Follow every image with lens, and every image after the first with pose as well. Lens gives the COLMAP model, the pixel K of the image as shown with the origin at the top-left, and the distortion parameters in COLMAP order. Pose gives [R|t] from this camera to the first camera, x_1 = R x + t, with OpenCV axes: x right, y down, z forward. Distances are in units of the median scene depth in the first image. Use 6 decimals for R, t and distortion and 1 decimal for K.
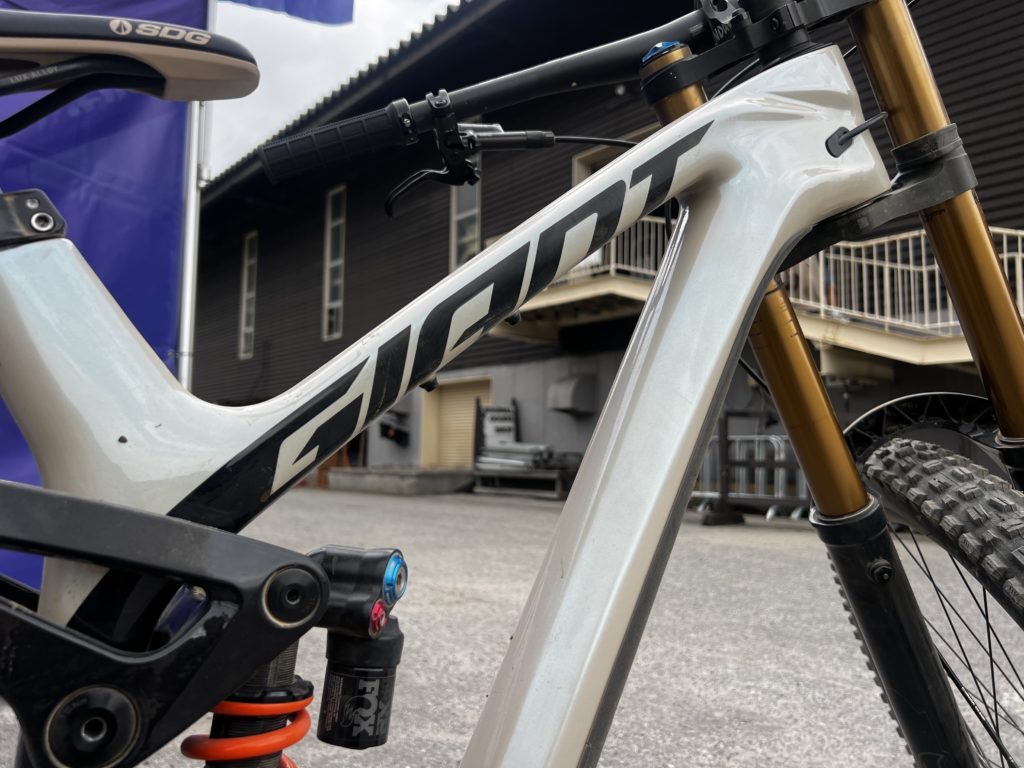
lens RADIAL K [[753.9, 0, 520.6], [0, 753.9, 381.7], [0, 0, 1]] dist [0.000309, -0.005665]
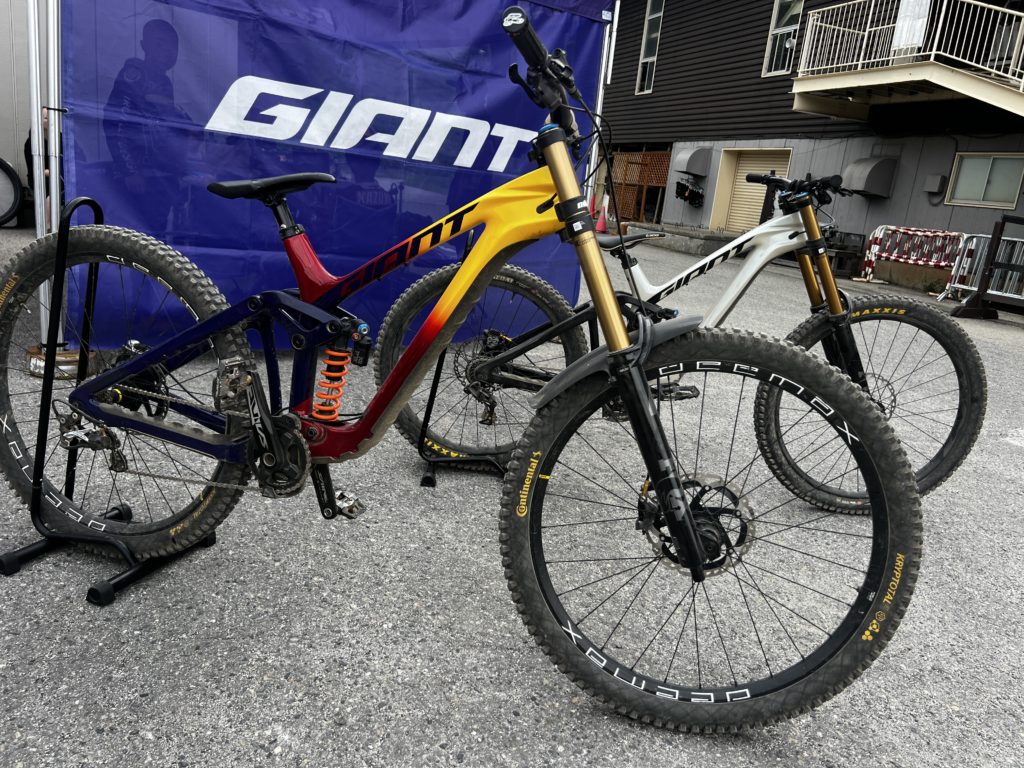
lens RADIAL K [[769.4, 0, 532.2], [0, 769.4, 366.8], [0, 0, 1]] dist [0.002653, 0.000663]
pose [[0.930248, 0.174792, -0.322625, 0.100233], [-0.067543, 0.945795, 0.317662, -0.152958], [0.360661, -0.273714, 0.891630, -0.616148]]
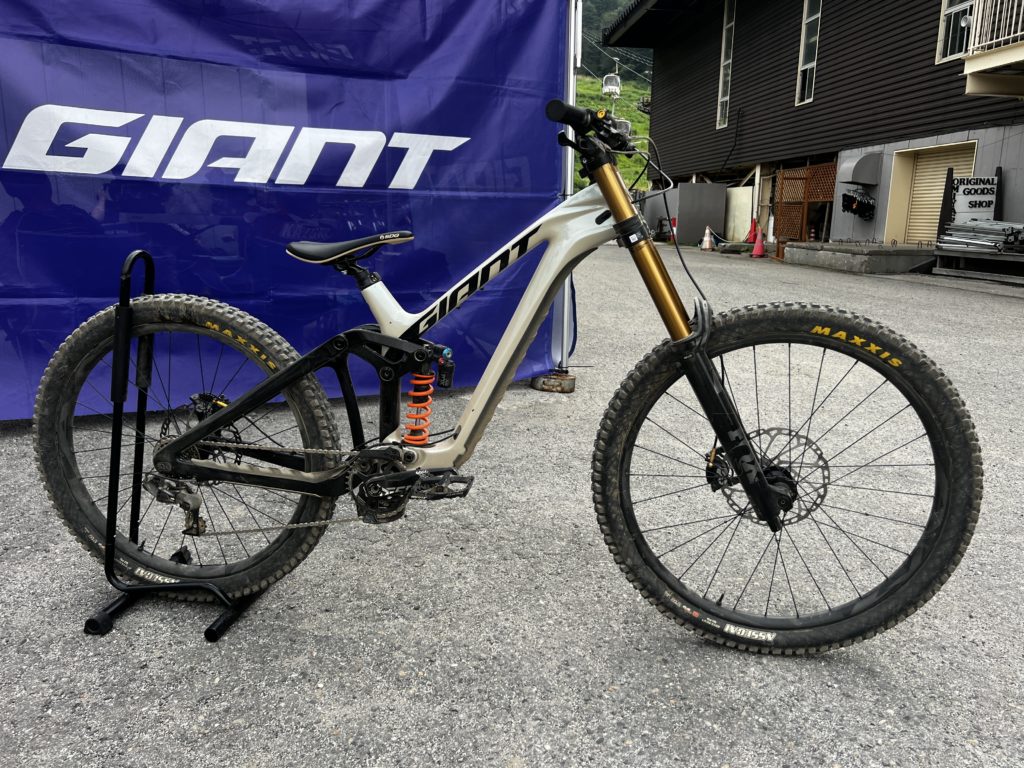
lens RADIAL K [[753.9, 0, 520.6], [0, 753.9, 381.7], [0, 0, 1]] dist [0.000309, -0.005665]
pose [[0.806826, 0.132779, -0.575675, 0.326818], [0.051480, 0.954910, 0.292399, -0.101416], [0.588542, -0.265551, 0.763610, -0.255256]]
